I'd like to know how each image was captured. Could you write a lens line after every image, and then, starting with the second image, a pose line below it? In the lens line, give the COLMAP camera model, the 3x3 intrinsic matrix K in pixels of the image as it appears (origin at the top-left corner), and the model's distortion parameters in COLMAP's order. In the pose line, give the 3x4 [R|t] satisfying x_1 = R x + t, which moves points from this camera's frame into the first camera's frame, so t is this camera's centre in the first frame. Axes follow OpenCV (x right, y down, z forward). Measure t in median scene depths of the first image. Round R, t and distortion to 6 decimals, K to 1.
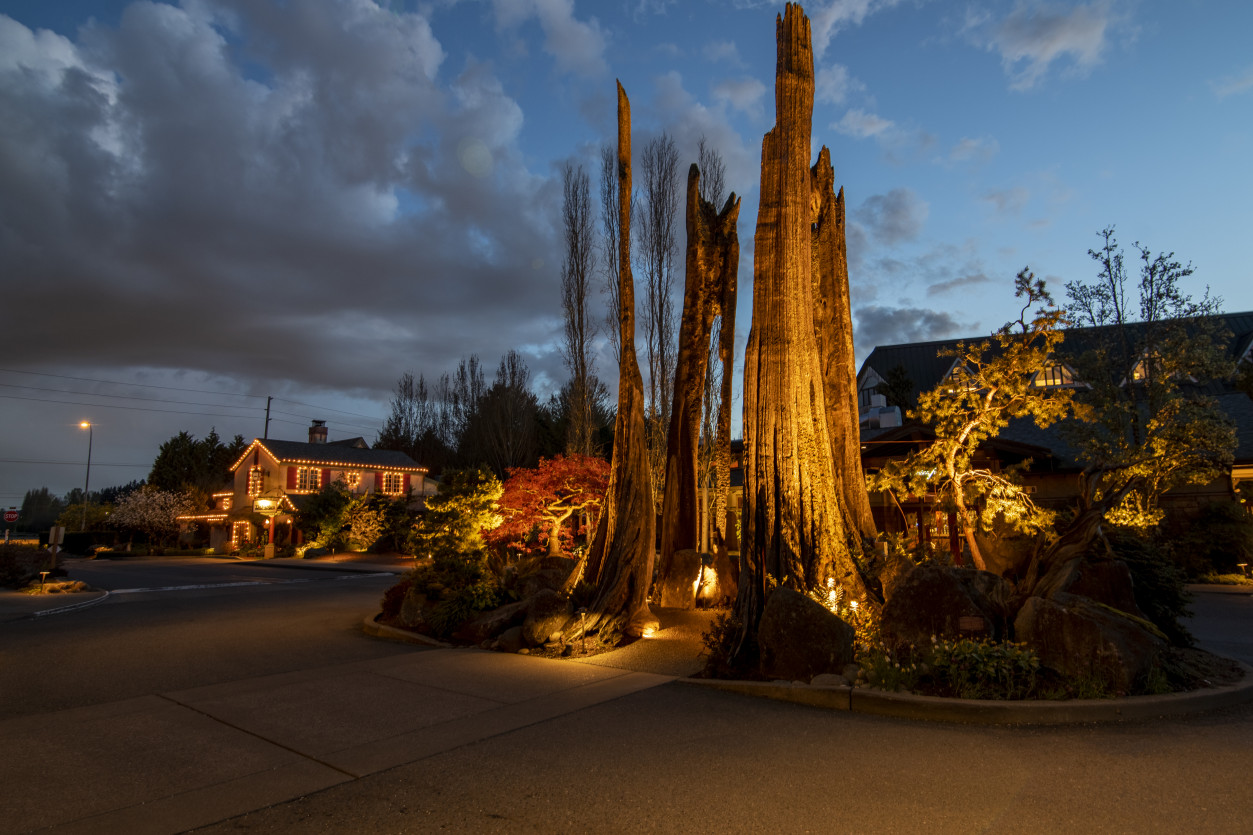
lens RADIAL K [[690.6, 0, 631.1], [0, 690.6, 414.1], [0, 0, 1]] dist [-0.017640, -0.001117]
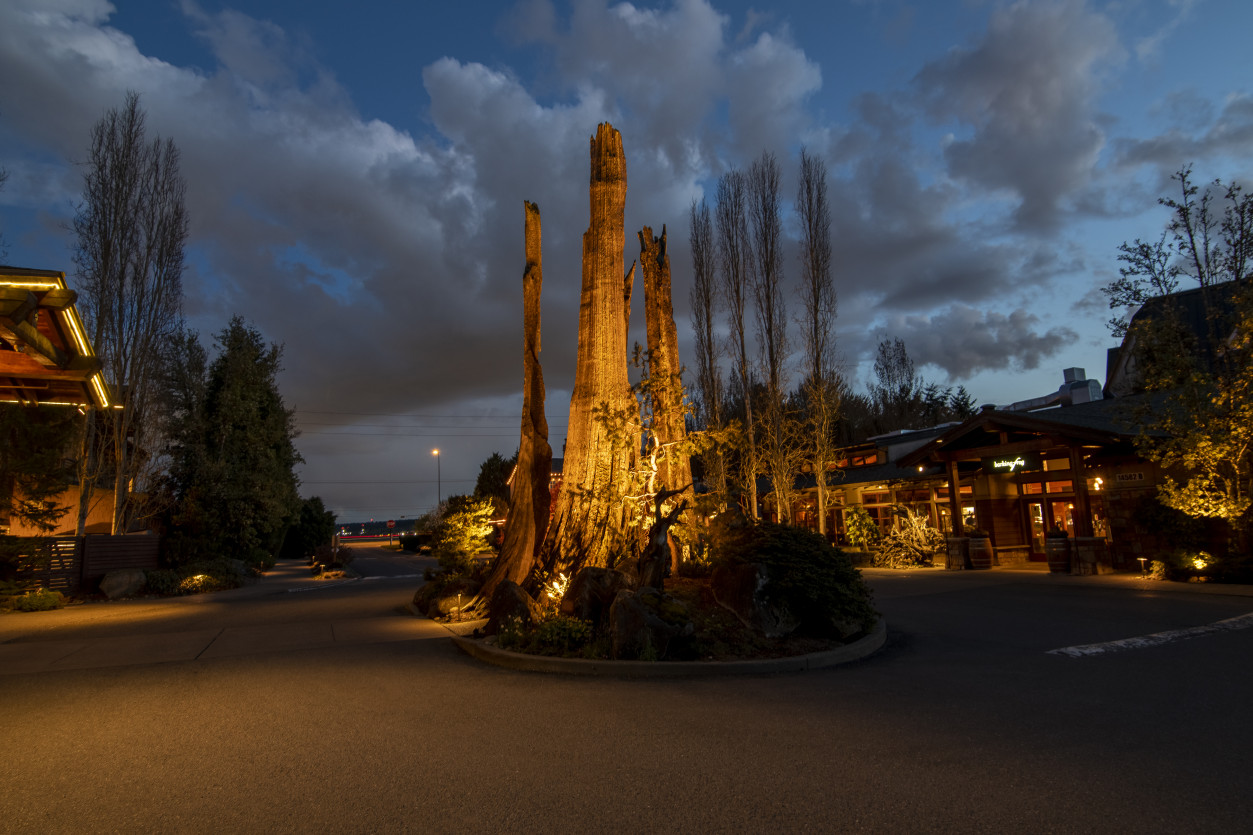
lens RADIAL K [[690.6, 0, 628.4], [0, 690.6, 415.3], [0, 0, 1]] dist [-0.017640, -0.001117]
pose [[0.894415, -0.089031, -0.438286, 0.821702], [0.094110, 0.995510, -0.010172, -0.043673], [0.437224, -0.032149, 0.898778, -0.152255]]
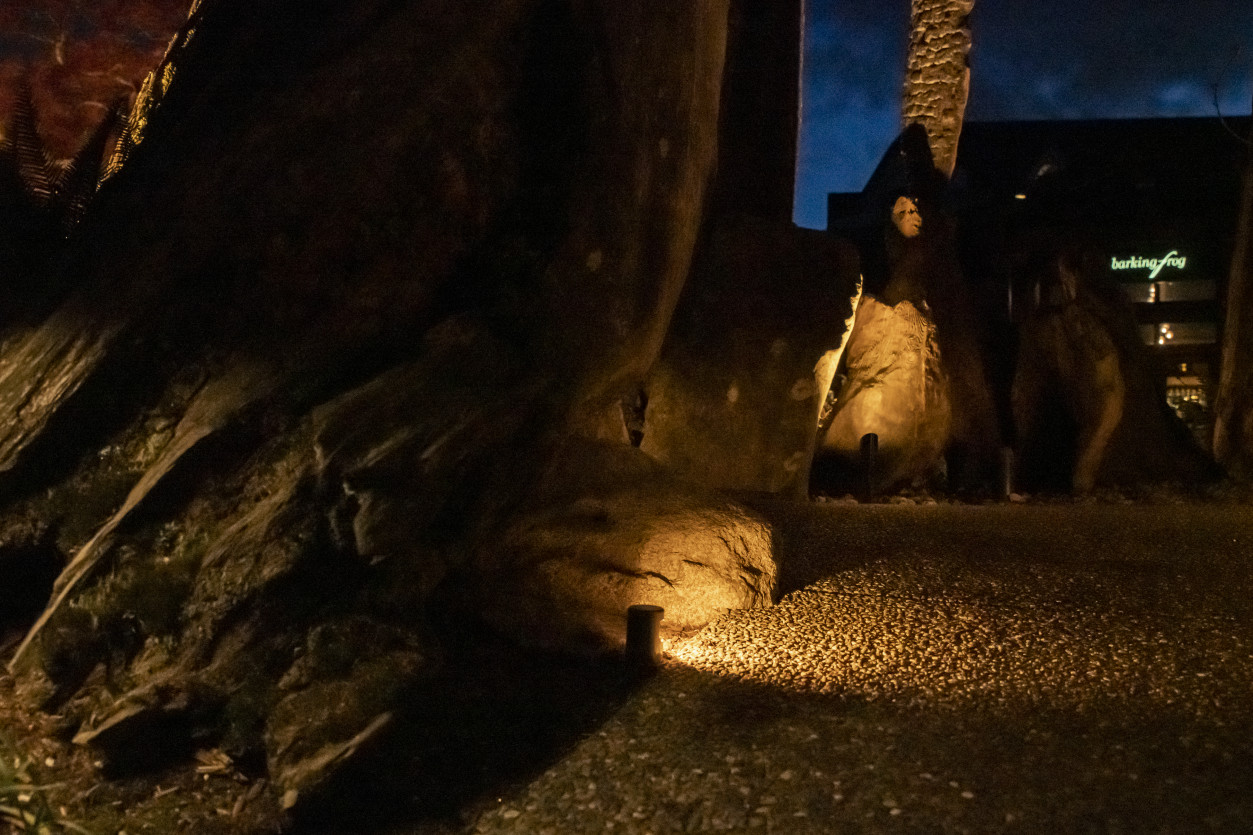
lens RADIAL K [[1088.6, 0, 630.2], [0, 1088.6, 412.0], [0, 0, 1]] dist [-0.104781, 0.004768]
pose [[0.986913, 0.037575, 0.156813, -0.009102], [-0.056980, 0.990998, 0.121144, 0.251684], [-0.150850, -0.128493, 0.980170, 0.794613]]
